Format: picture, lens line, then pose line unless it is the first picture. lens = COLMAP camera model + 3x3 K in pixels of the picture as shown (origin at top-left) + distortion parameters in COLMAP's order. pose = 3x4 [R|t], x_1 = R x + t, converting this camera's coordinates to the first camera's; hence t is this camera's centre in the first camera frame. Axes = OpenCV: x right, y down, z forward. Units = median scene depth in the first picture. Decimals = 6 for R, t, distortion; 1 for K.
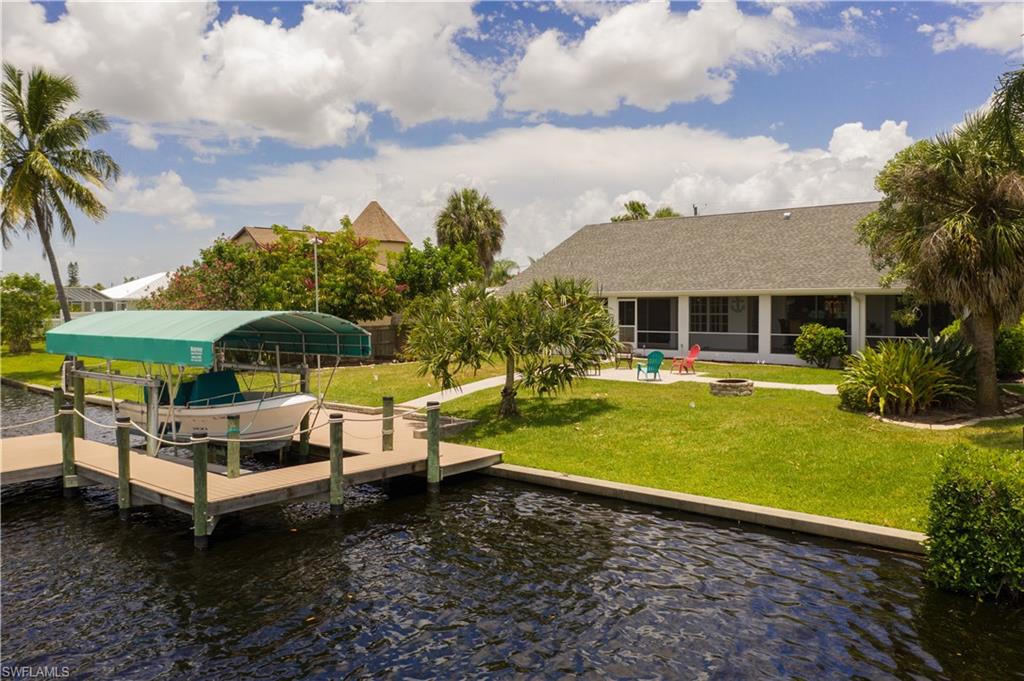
lens RADIAL K [[819.9, 0, 512.0], [0, 819.9, 340.5], [0, 0, 1]] dist [-0.027391, 0.008301]
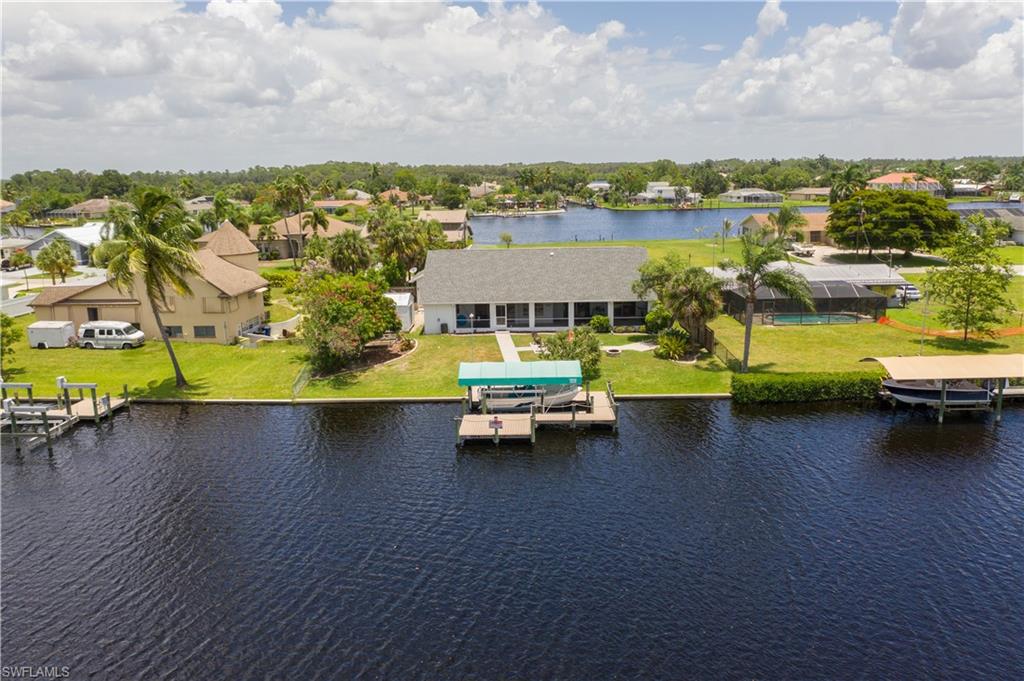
lens RADIAL K [[831.4, 0, 512.0], [0, 831.4, 340.5], [0, 0, 1]] dist [-0.007127, -0.005337]
pose [[0.774713, -0.142342, 0.616083, -1.168045], [0.046123, 0.984458, 0.169455, -0.322562], [-0.630629, -0.102863, 0.769238, -0.650433]]
